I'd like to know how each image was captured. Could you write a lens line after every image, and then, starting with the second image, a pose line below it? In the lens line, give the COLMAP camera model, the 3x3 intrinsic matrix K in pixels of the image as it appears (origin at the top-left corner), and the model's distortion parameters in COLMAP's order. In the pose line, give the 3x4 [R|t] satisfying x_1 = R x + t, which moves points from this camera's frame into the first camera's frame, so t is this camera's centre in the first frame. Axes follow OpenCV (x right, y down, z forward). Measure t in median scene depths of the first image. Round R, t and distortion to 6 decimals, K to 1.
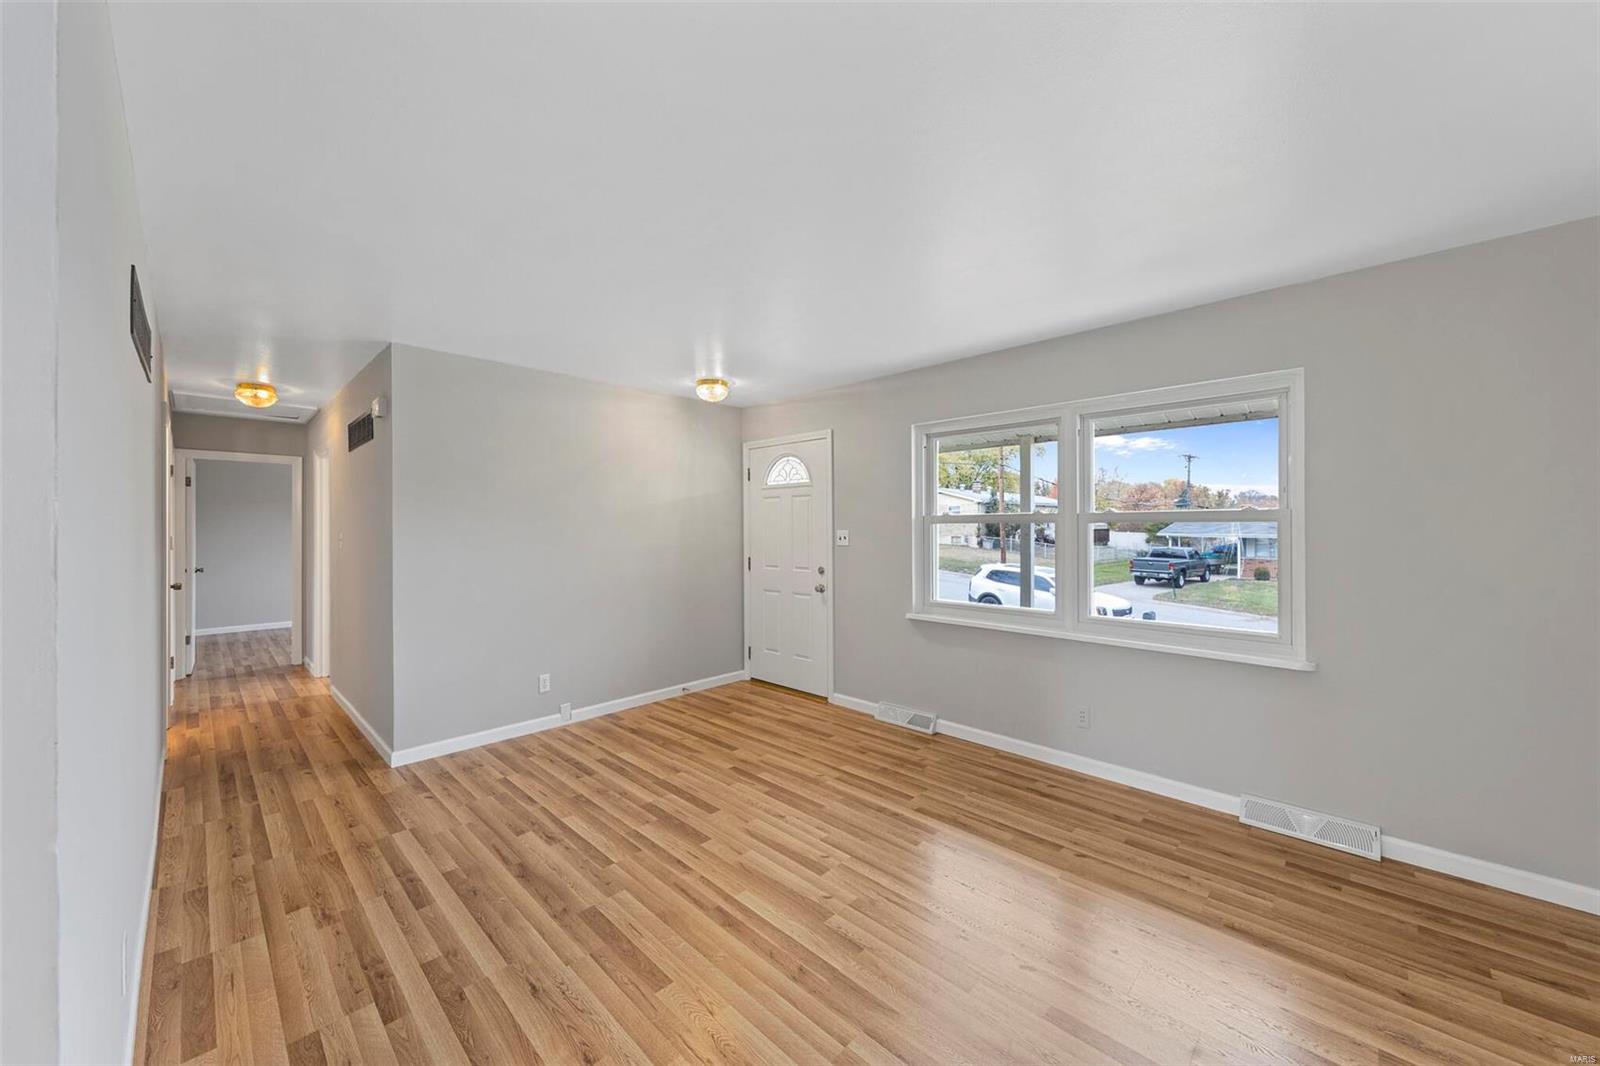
lens RADIAL K [[588.6, 0, 795.6], [0, 588.6, 531.4], [0, 0, 1]] dist [0.002698, -0.000141]
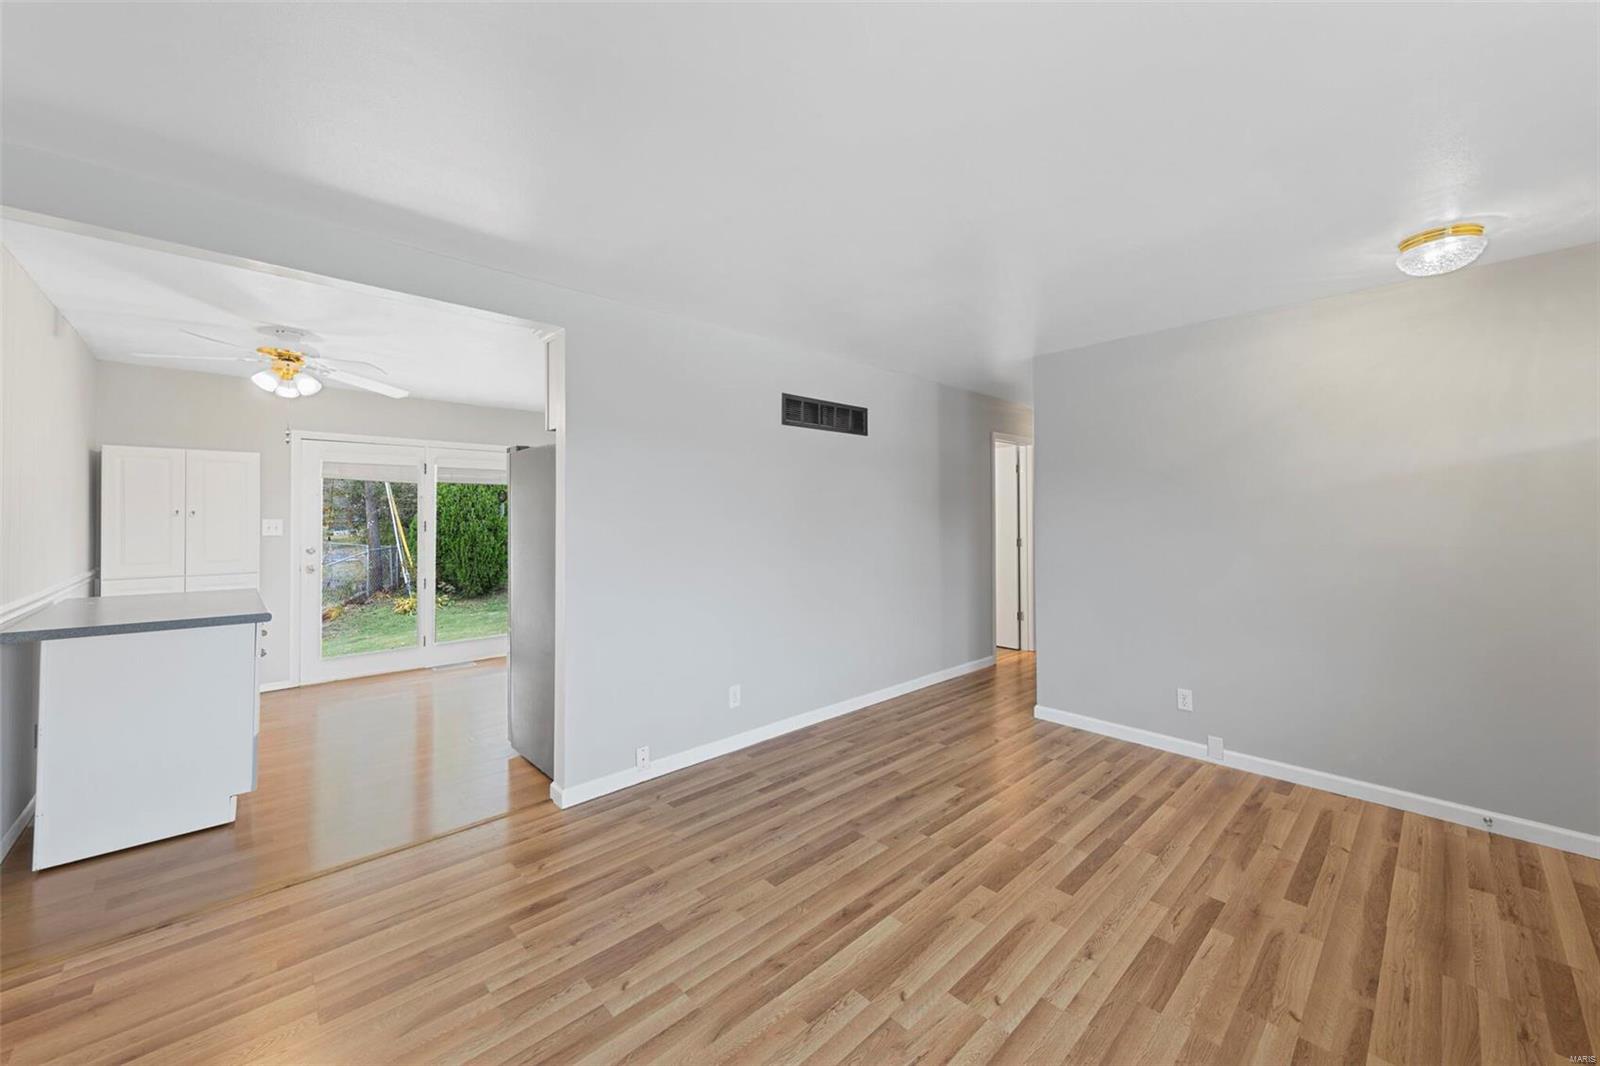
lens RADIAL K [[604.8, 0, 790.6], [0, 604.8, 504.0], [0, 0, 1]] dist [0.003685, -0.000042]
pose [[-0.050047, -0.013134, -0.998660, 0.692159], [-0.006617, 0.999896, -0.012818, -0.006999], [0.998725, 0.005966, -0.050129, 0.719043]]
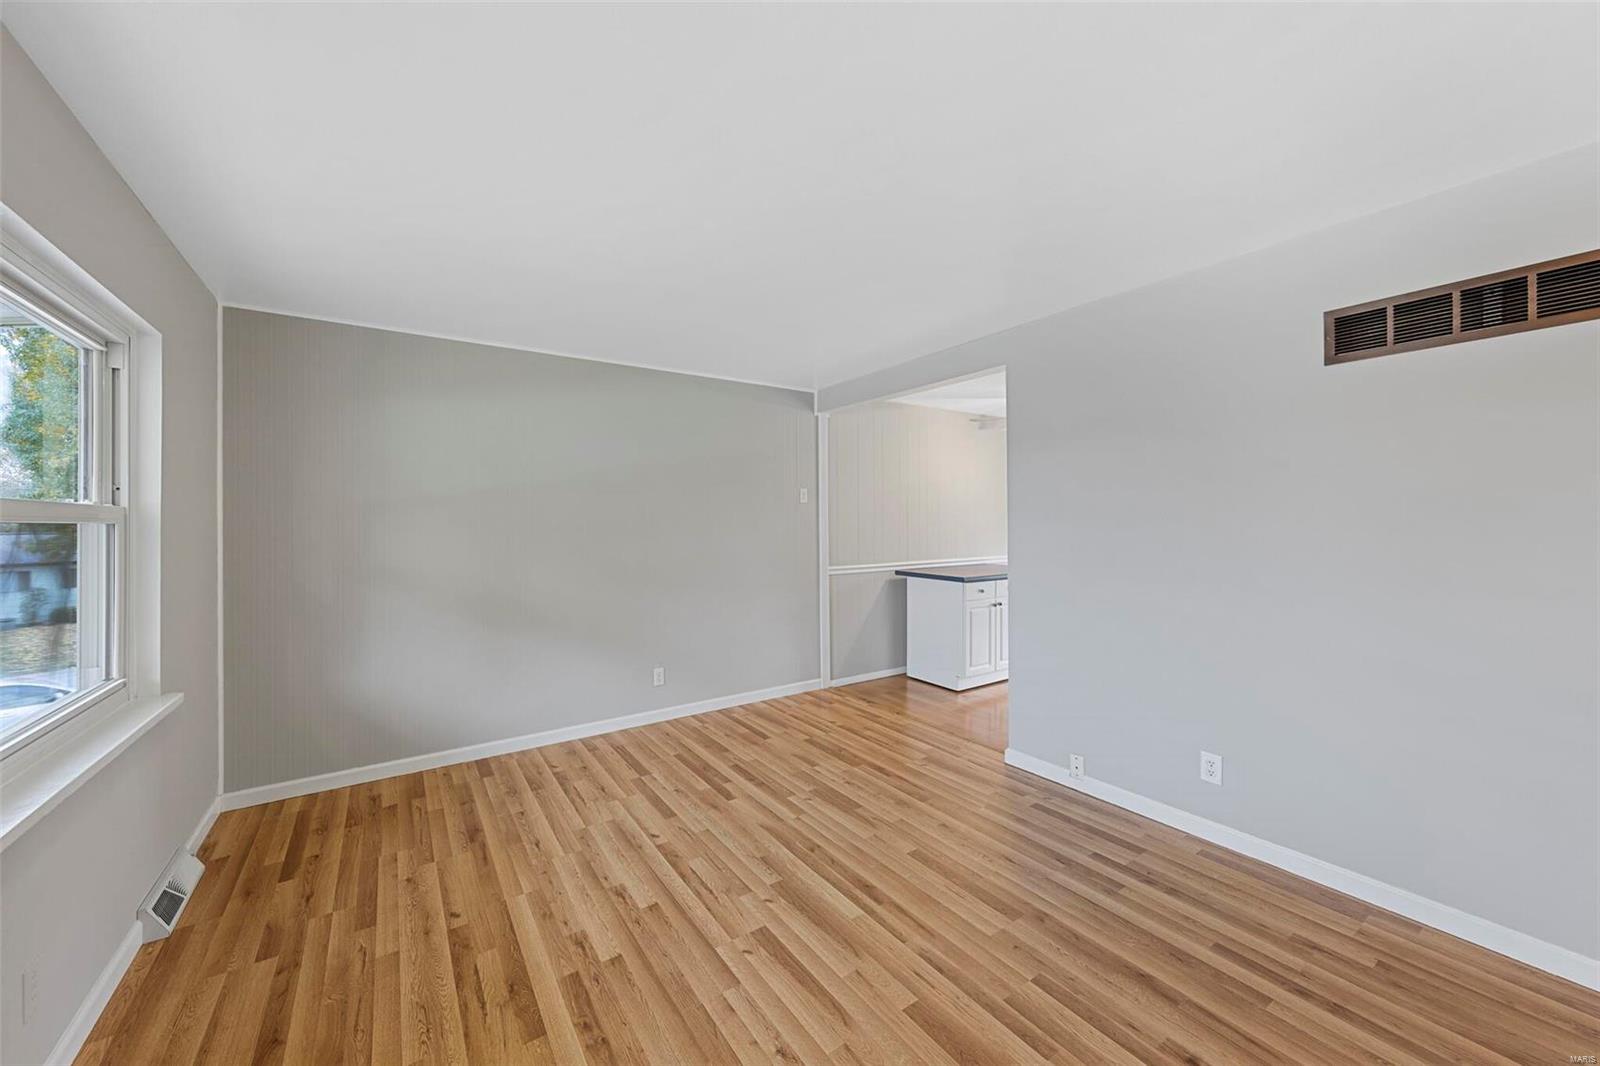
lens RADIAL K [[588.6, 0, 795.6], [0, 588.6, 531.4], [0, 0, 1]] dist [0.002698, -0.000141]
pose [[-0.980721, 0.009315, 0.195189, -0.151429], [0.013997, 0.999646, 0.022622, -0.011930], [-0.194909, 0.024918, -0.980505, 1.564165]]
